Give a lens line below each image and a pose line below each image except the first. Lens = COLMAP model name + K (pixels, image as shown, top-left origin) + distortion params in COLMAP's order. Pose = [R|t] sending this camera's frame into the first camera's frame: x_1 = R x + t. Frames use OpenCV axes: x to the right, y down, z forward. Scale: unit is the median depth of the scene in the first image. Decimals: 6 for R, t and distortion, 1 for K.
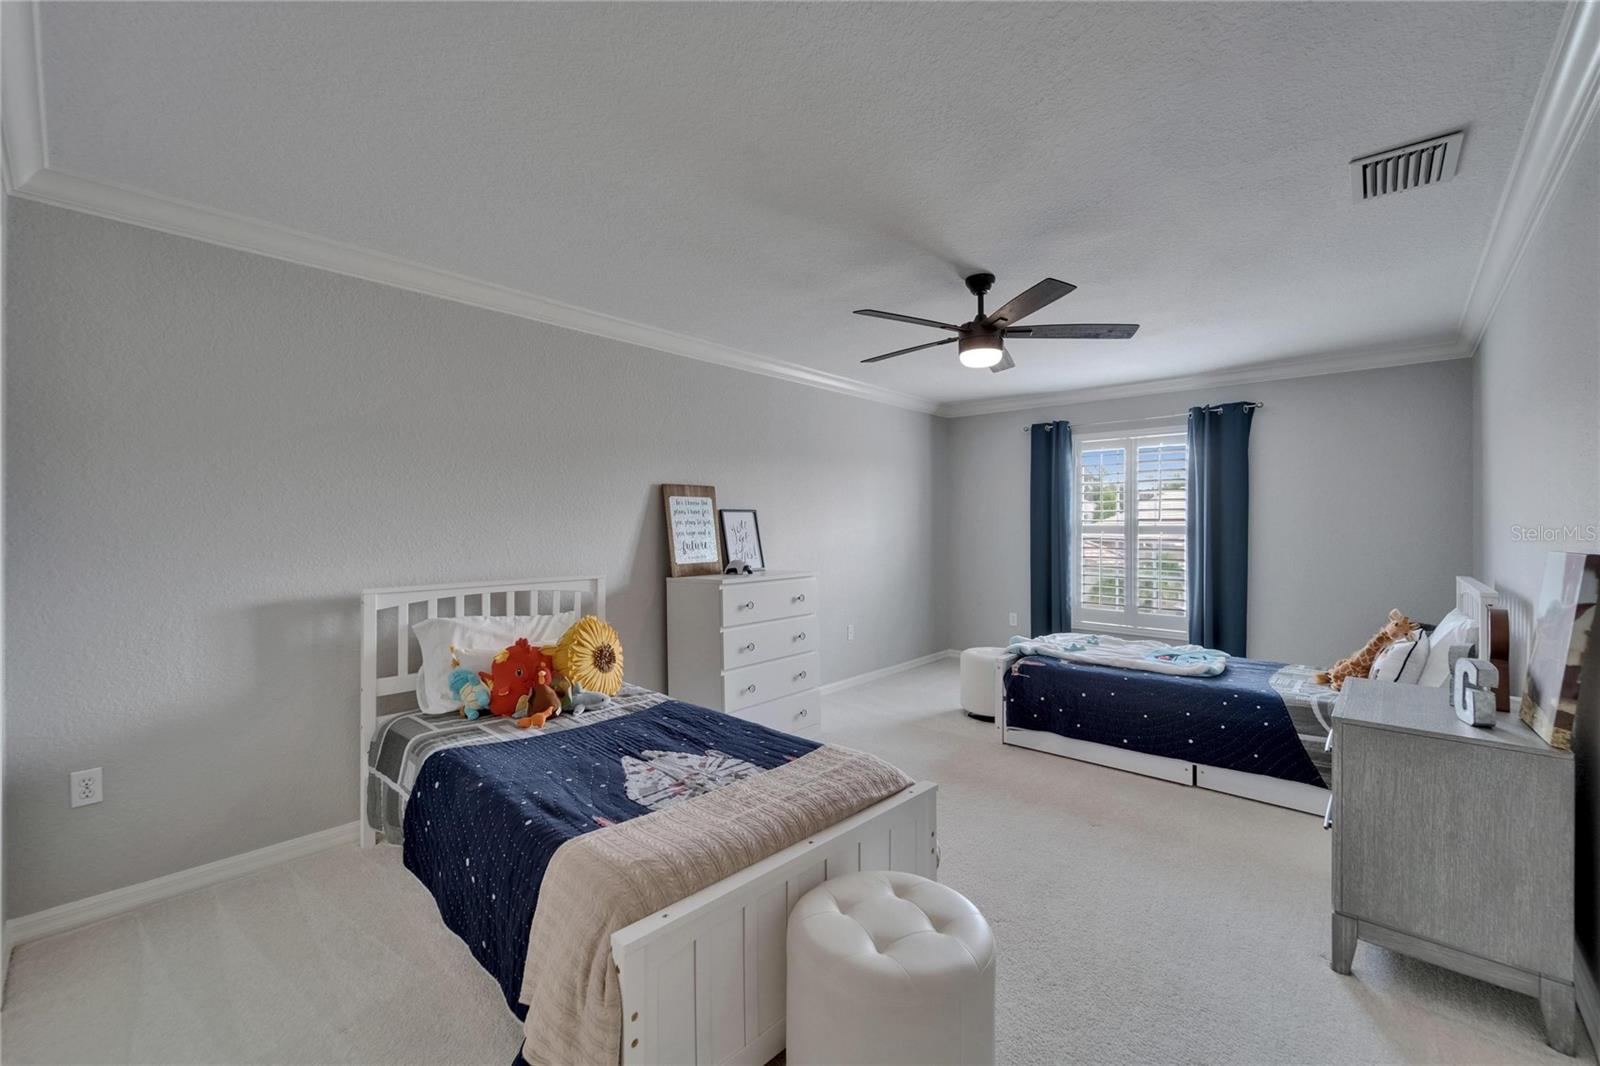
lens RADIAL K [[658.1, 0, 802.2], [0, 658.1, 527.5], [0, 0, 1]] dist [0.000187, -0.000027]
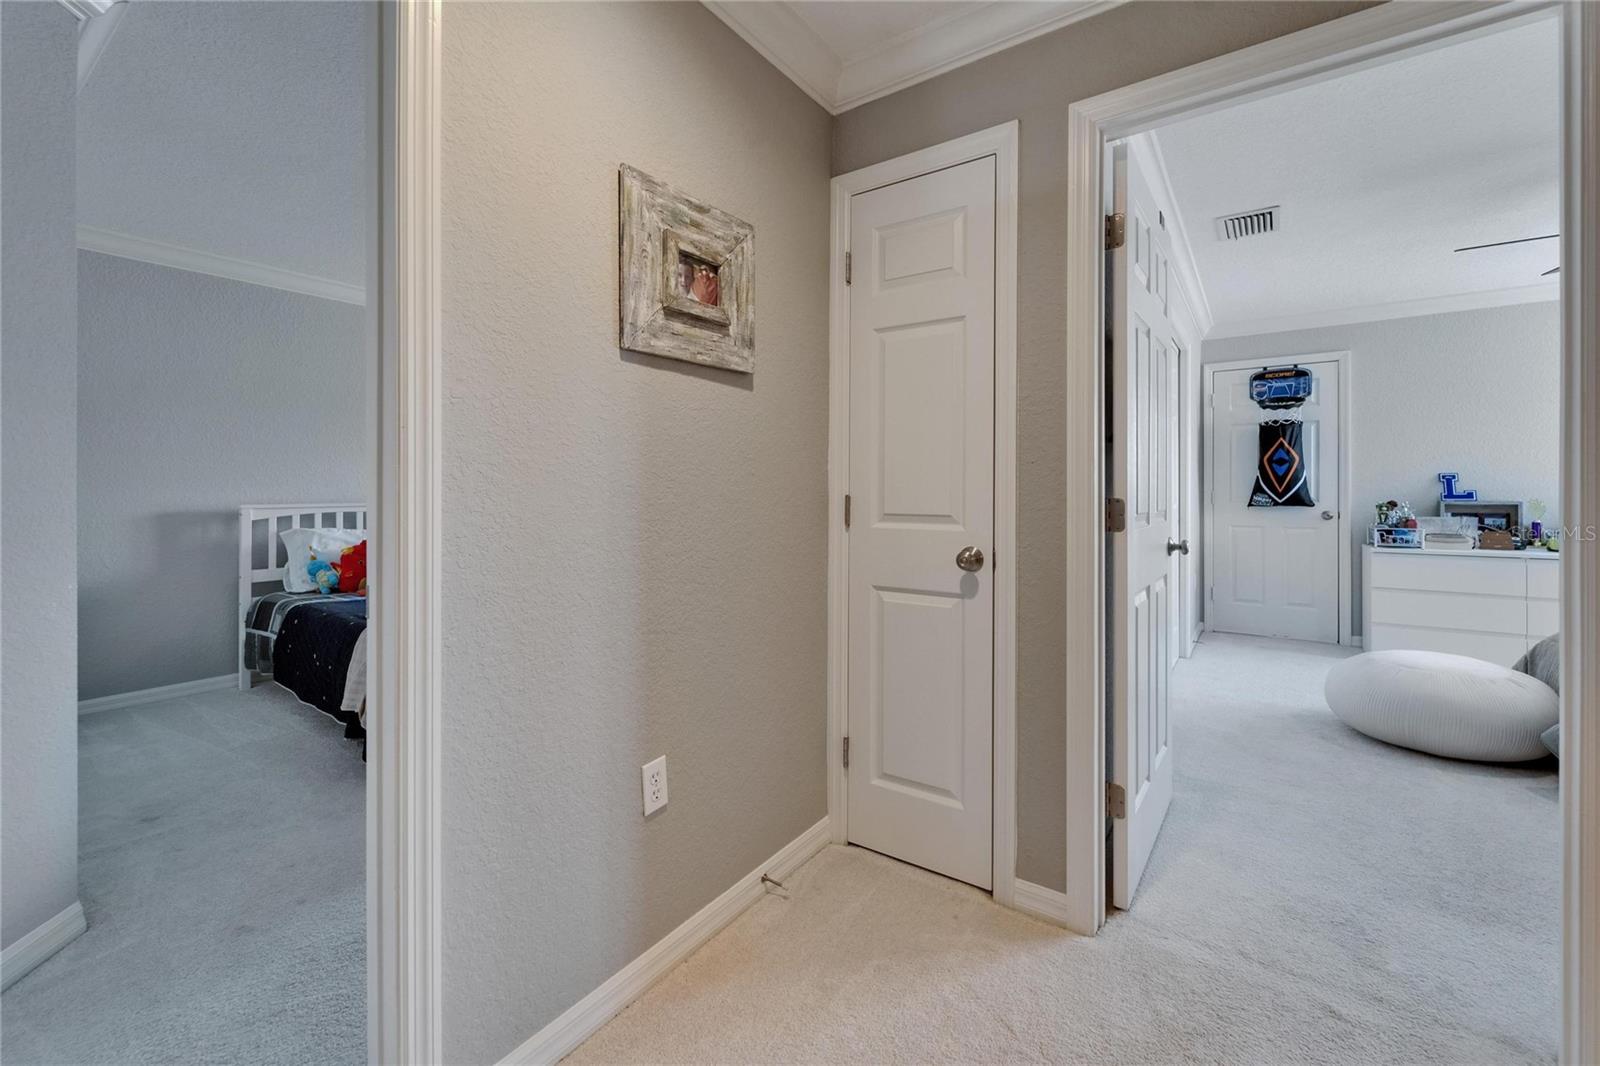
lens RADIAL K [[658.1, 0, 796.3], [0, 658.1, 487.8], [0, 0, 1]] dist [0.000187, -0.000027]
pose [[0.992190, -0.001334, 0.124730, 0.320296], [0.001453, 0.999999, -0.000866, 0.060139], [-0.124729, 0.001040, 0.992190, -0.520674]]
